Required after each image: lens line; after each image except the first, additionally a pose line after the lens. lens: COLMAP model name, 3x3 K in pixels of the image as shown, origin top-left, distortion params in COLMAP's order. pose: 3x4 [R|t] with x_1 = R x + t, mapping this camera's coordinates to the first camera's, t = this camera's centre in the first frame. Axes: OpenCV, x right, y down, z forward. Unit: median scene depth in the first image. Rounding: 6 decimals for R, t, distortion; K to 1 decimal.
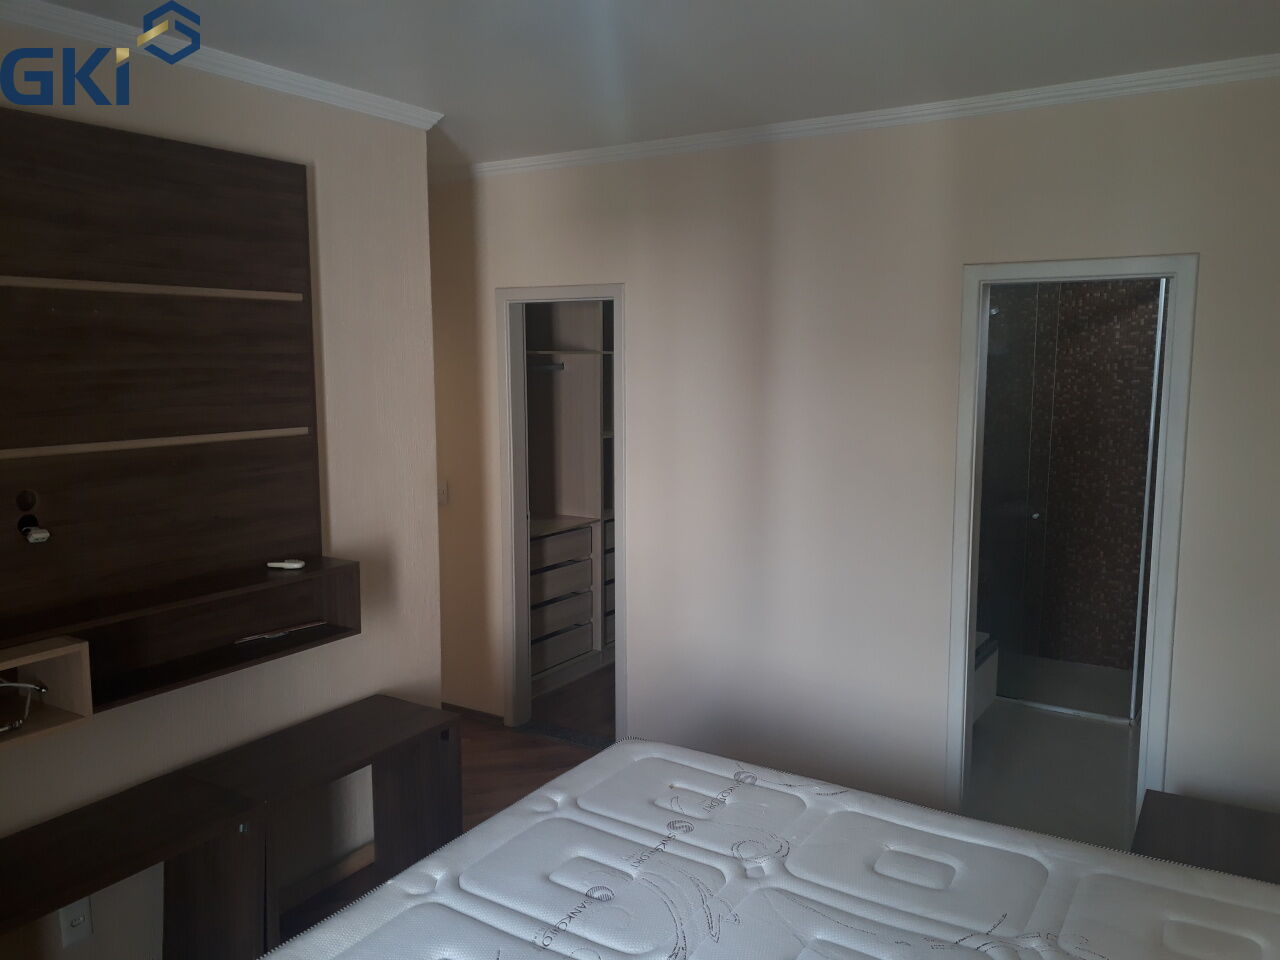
lens RADIAL K [[1023.9, 0, 640.7], [0, 1023.9, 492.5], [0, 0, 1]] dist [0.045377, -0.043190]
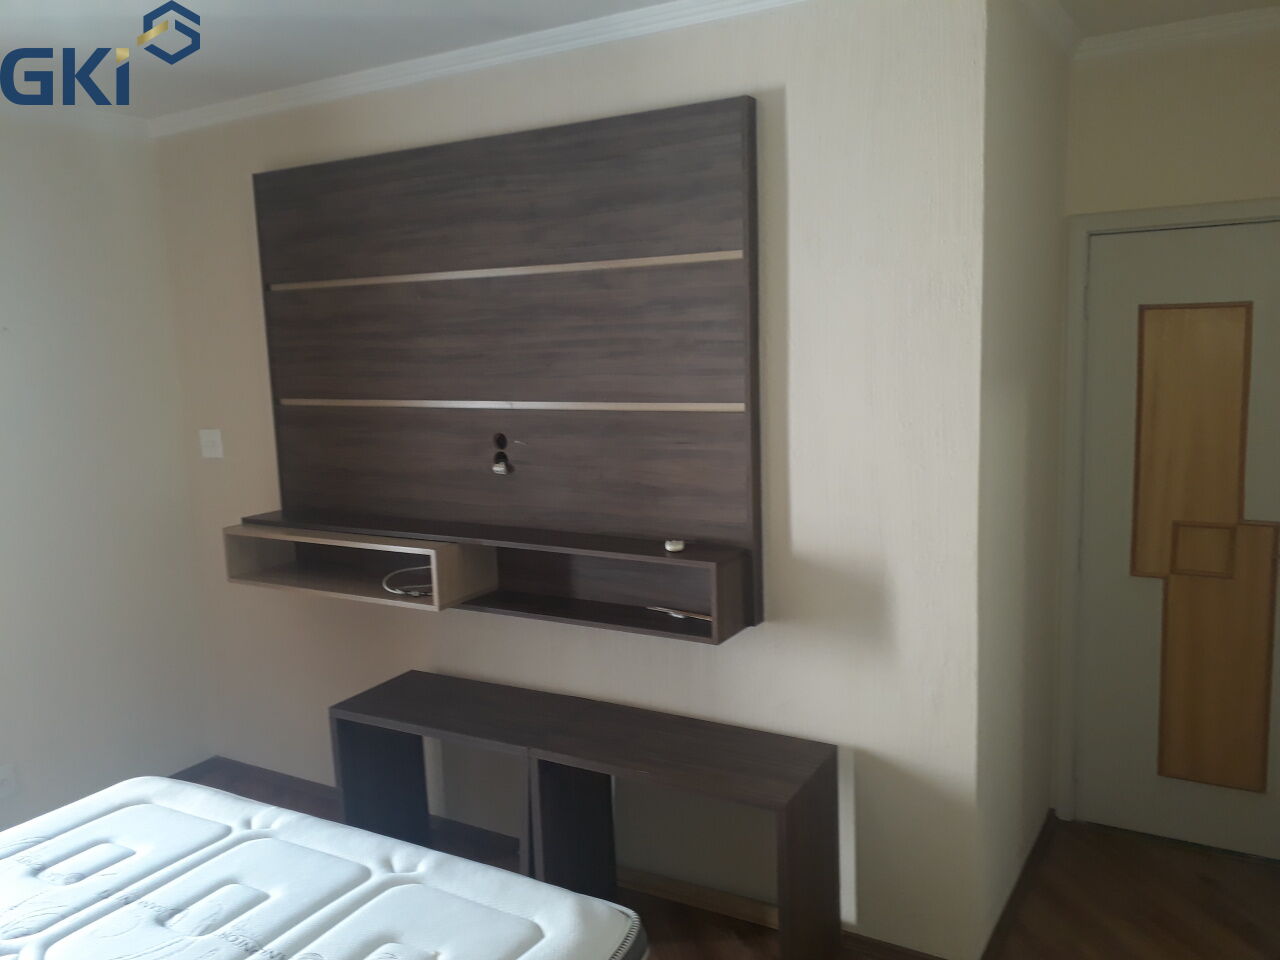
lens RADIAL K [[1023.9, 0, 639.8], [0, 1023.9, 492.7], [0, 0, 1]] dist [0.045377, -0.043190]
pose [[0.032873, 0.165359, -0.985686, 0.644058], [-0.098853, 0.981921, 0.161430, -0.142299], [0.994559, 0.092132, 0.048625, 1.027349]]
